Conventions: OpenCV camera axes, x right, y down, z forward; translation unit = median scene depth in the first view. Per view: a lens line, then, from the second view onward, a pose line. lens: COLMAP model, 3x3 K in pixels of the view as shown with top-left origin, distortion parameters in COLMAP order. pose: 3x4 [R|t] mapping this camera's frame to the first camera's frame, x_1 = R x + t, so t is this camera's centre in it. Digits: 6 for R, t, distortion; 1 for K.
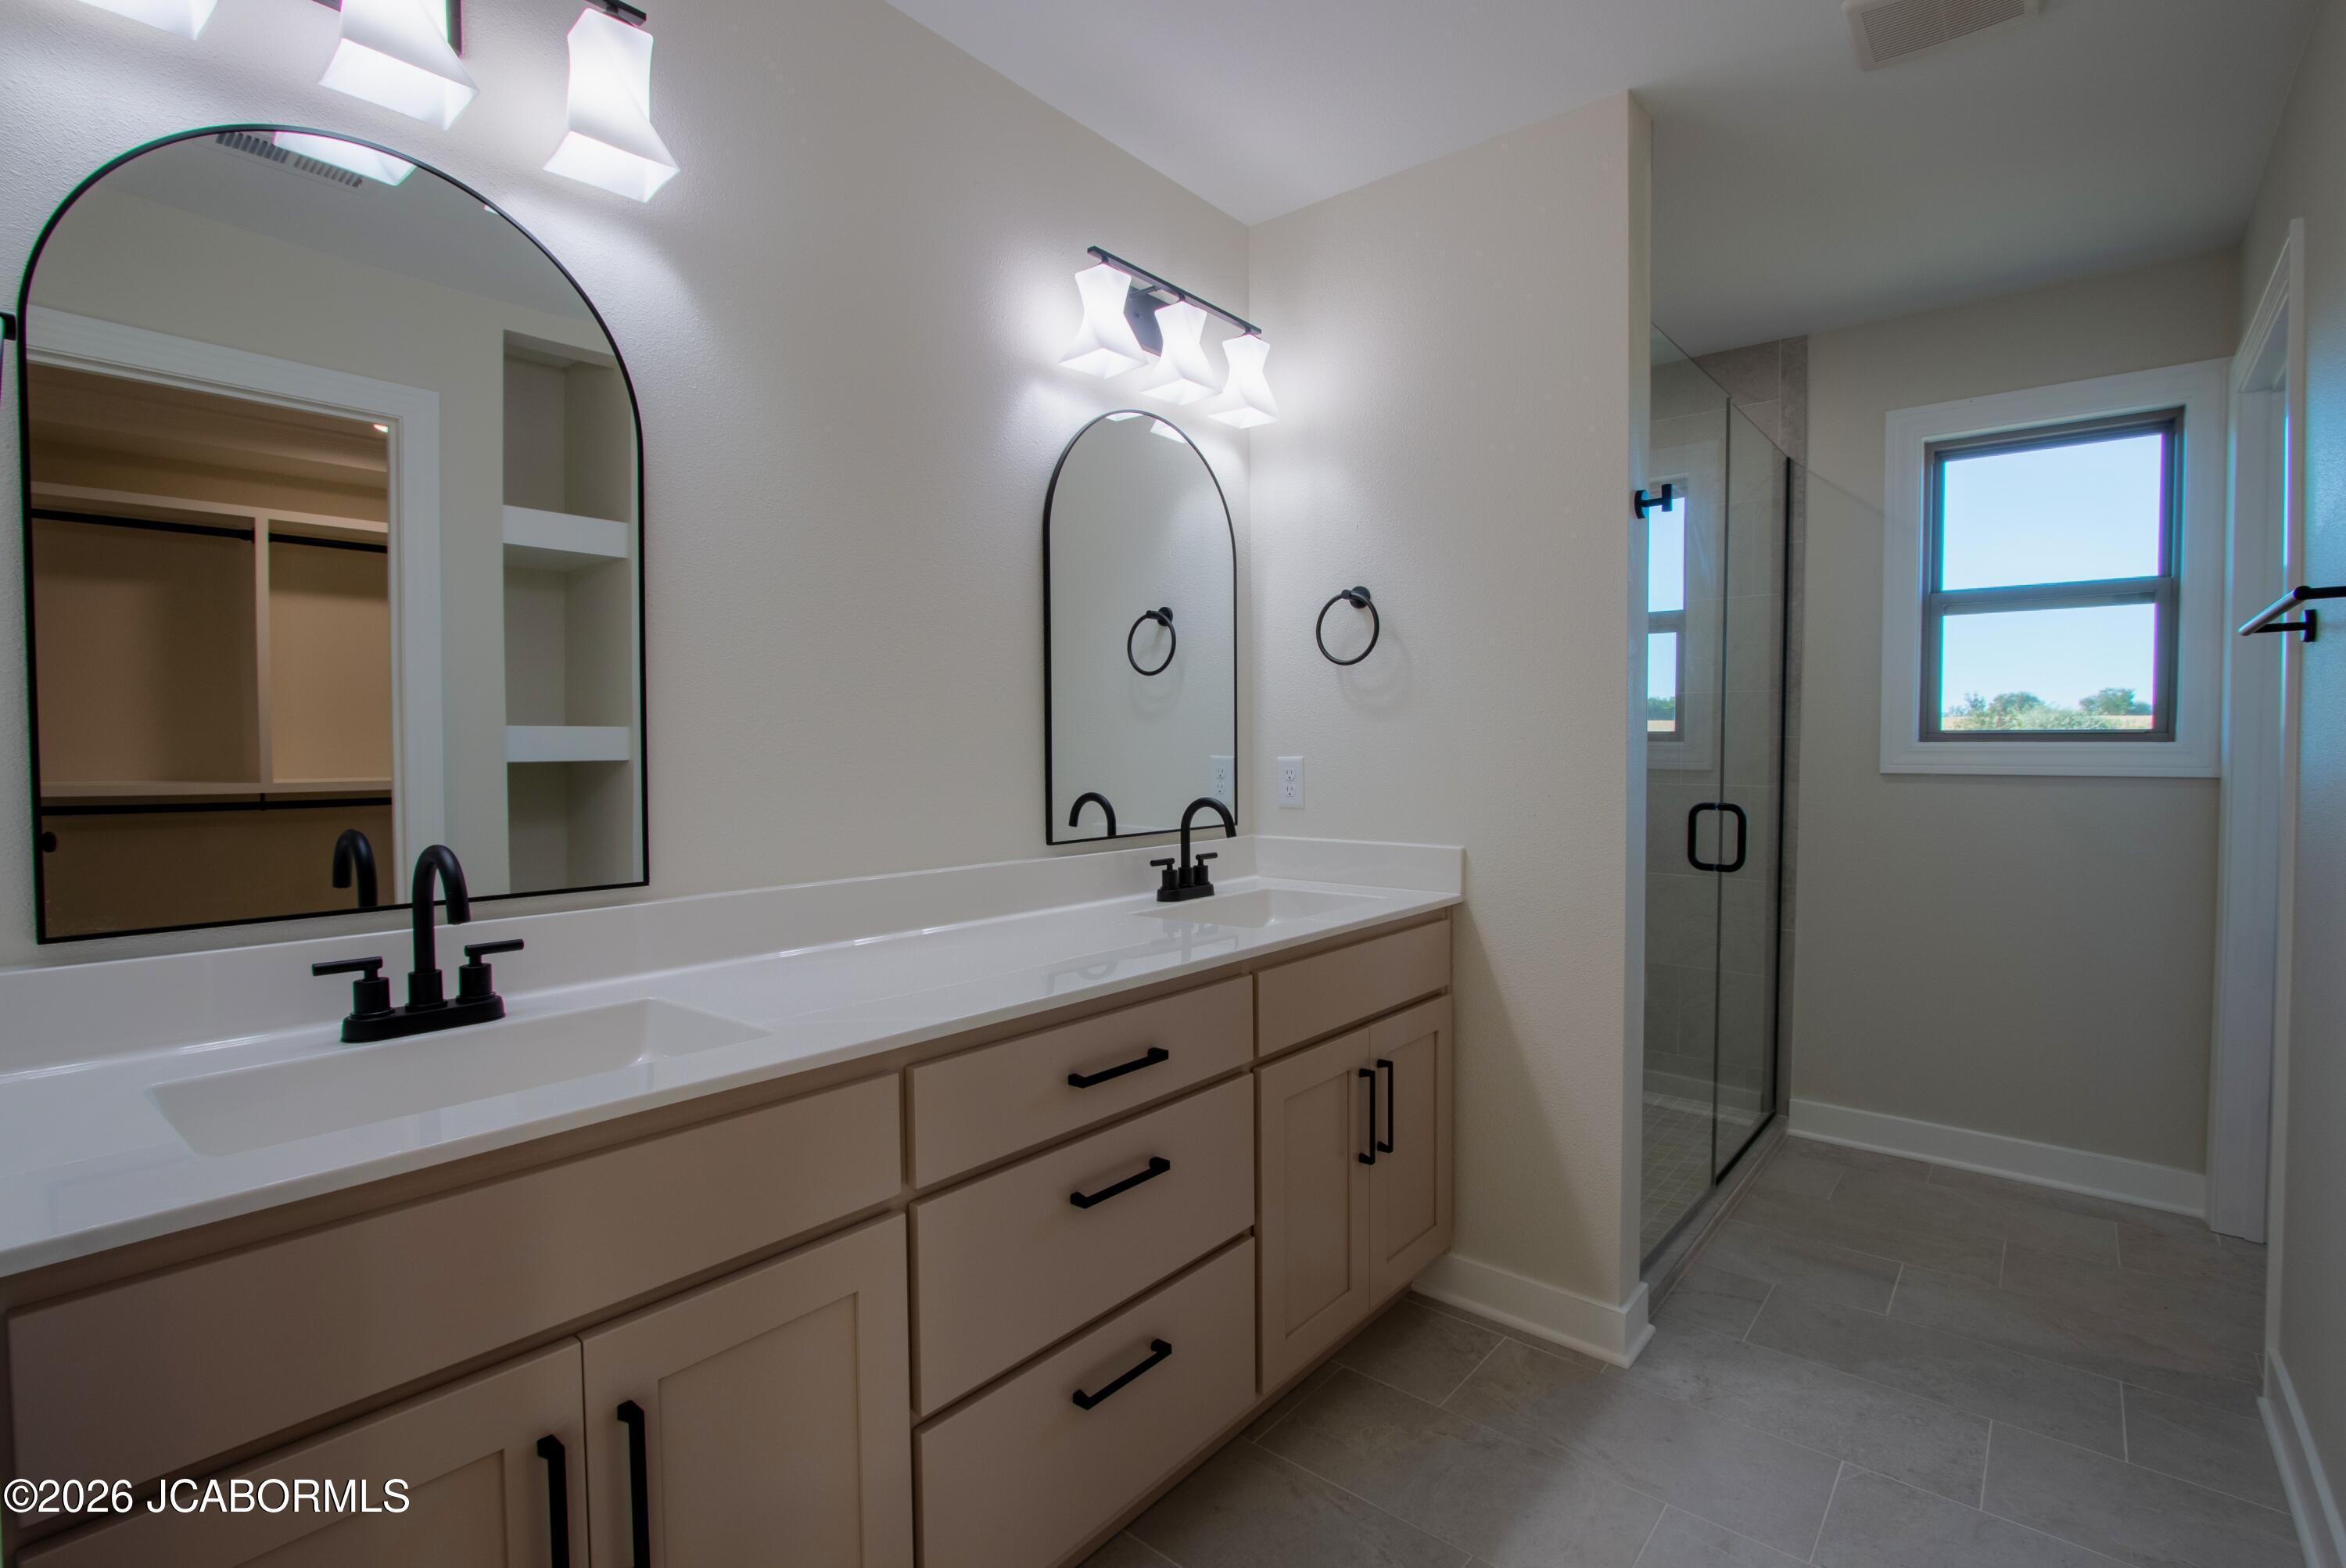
lens RADIAL K [[1079.6, 0, 1183.9], [0, 1079.6, 783.6], [0, 0, 1]] dist [-0.013467, 0.002318]
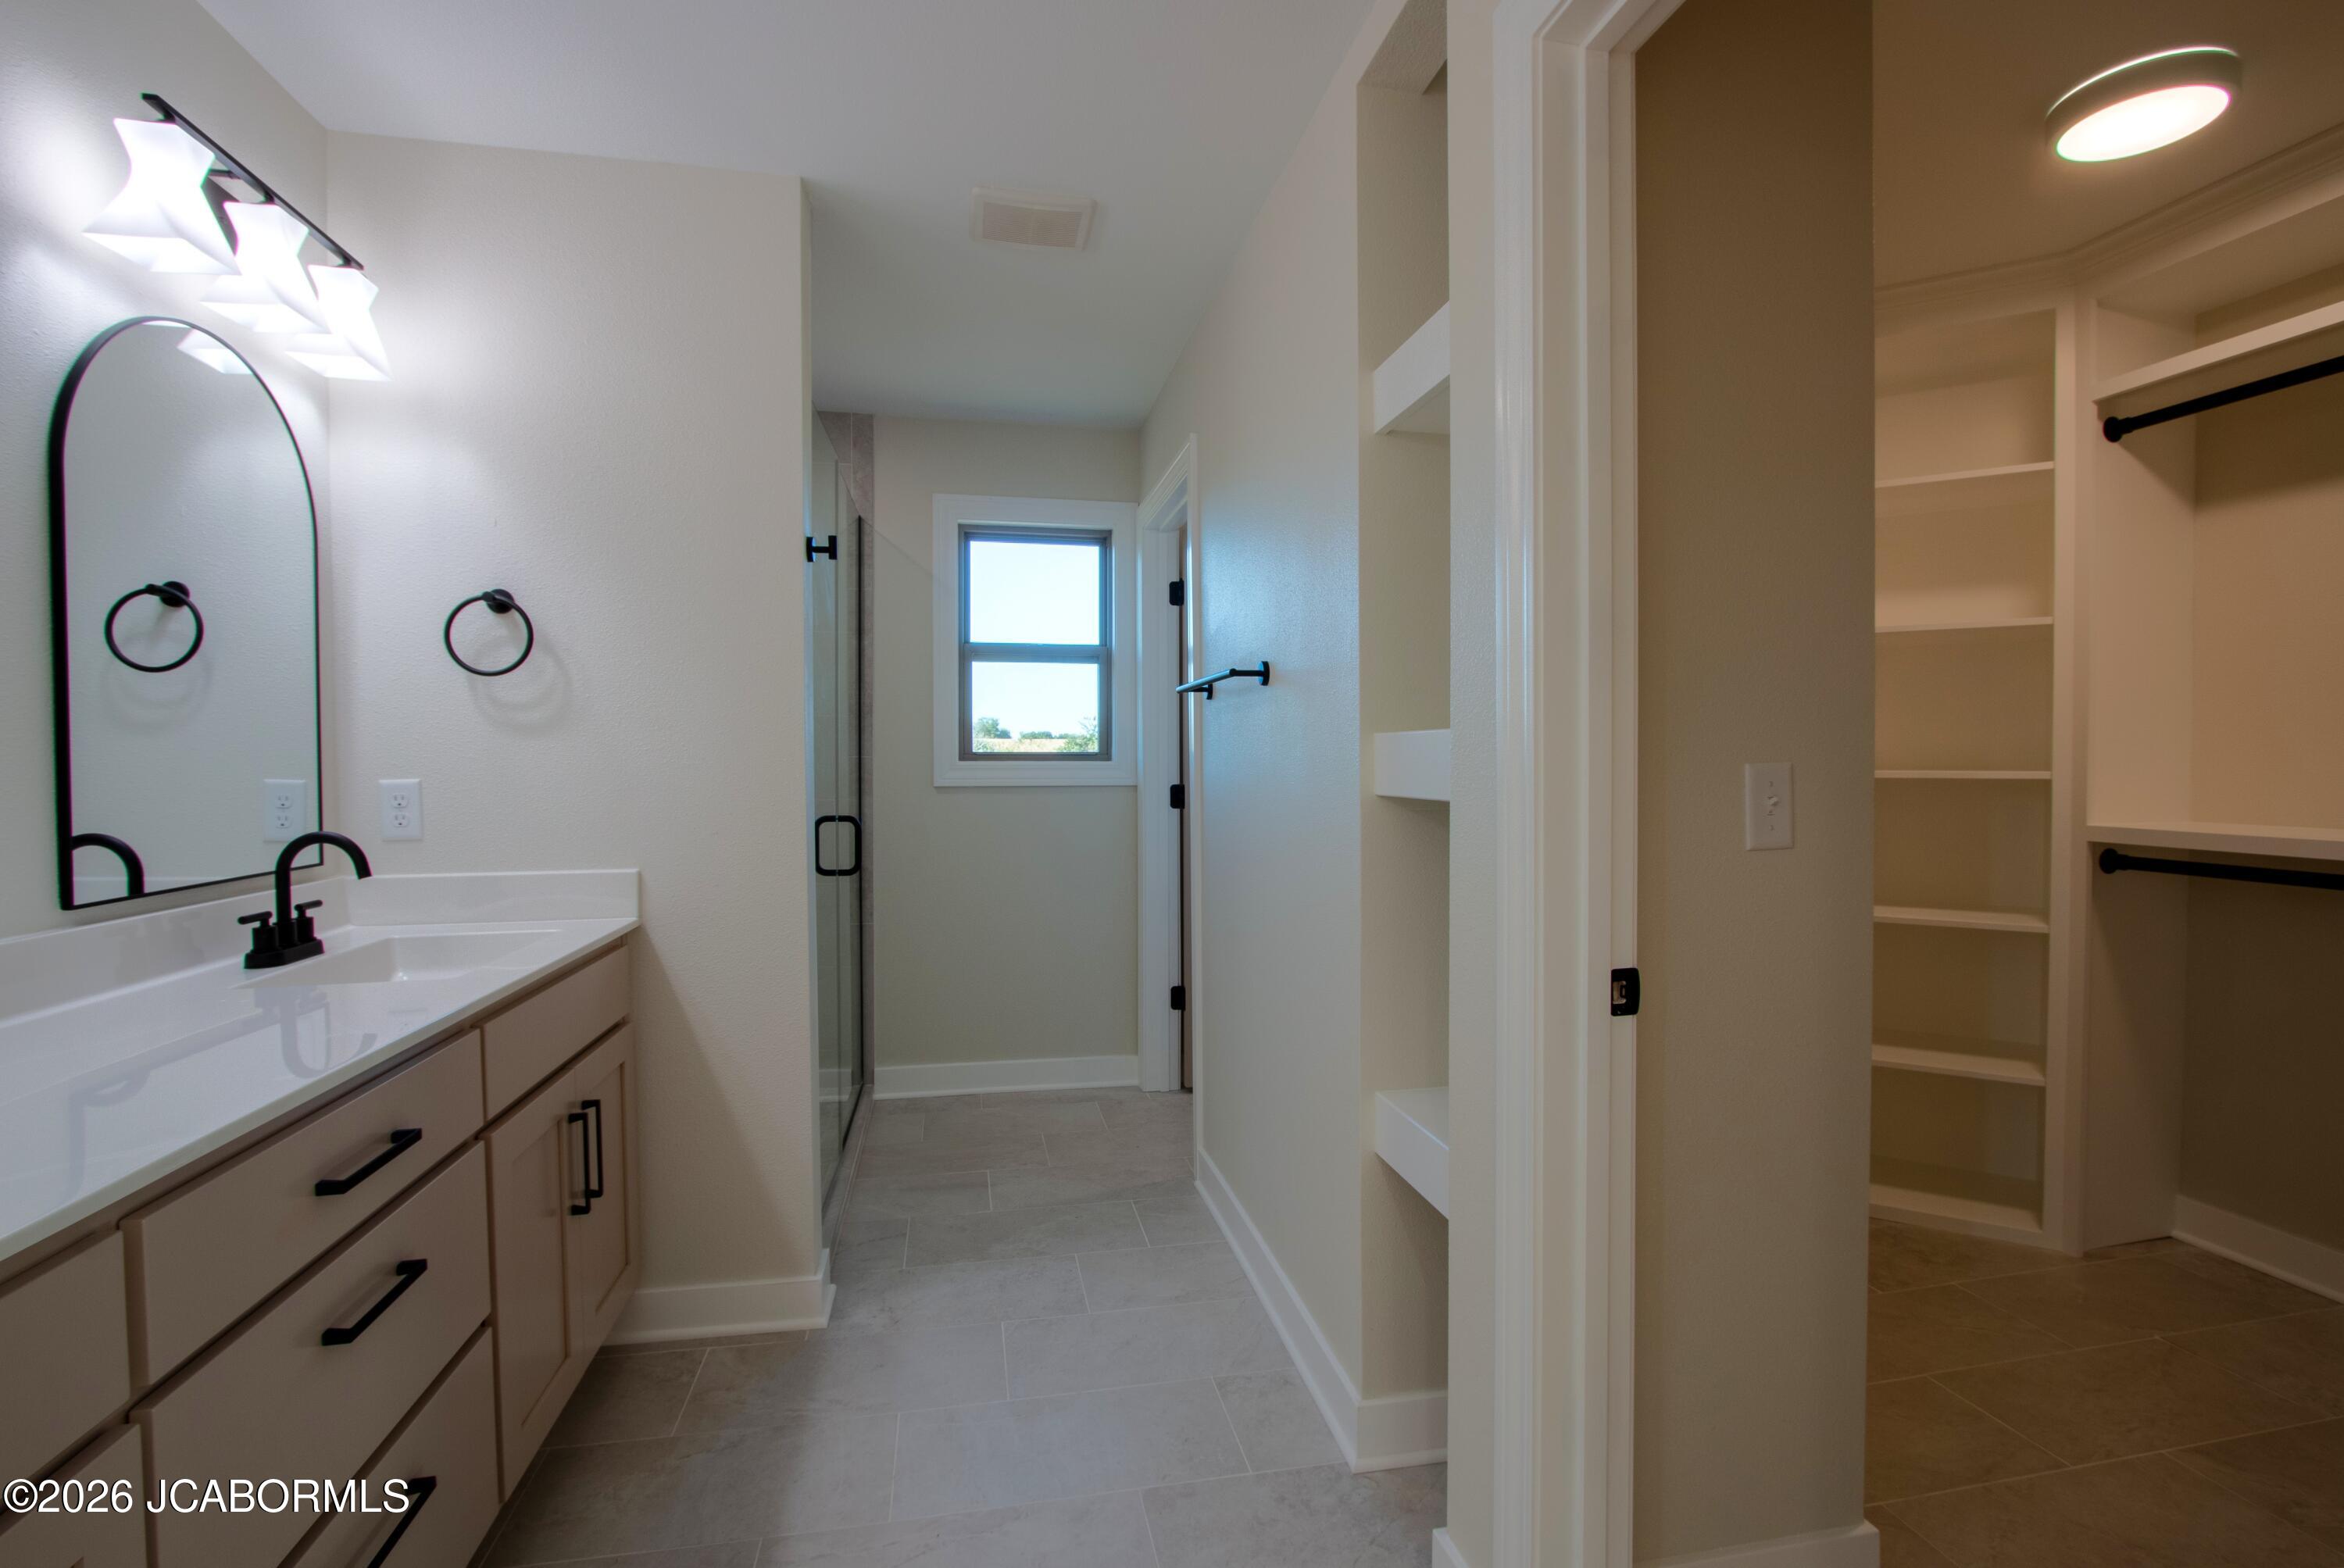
lens RADIAL K [[1078.6, 0, 1180.1], [0, 1078.6, 785.5], [0, 0, 1]] dist [-0.013467, 0.002318]
pose [[0.636278, -0.018014, 0.771250, -0.174214], [0.029062, 0.999577, -0.000629, -0.002475], [-0.770913, 0.022814, 0.636532, 0.000149]]
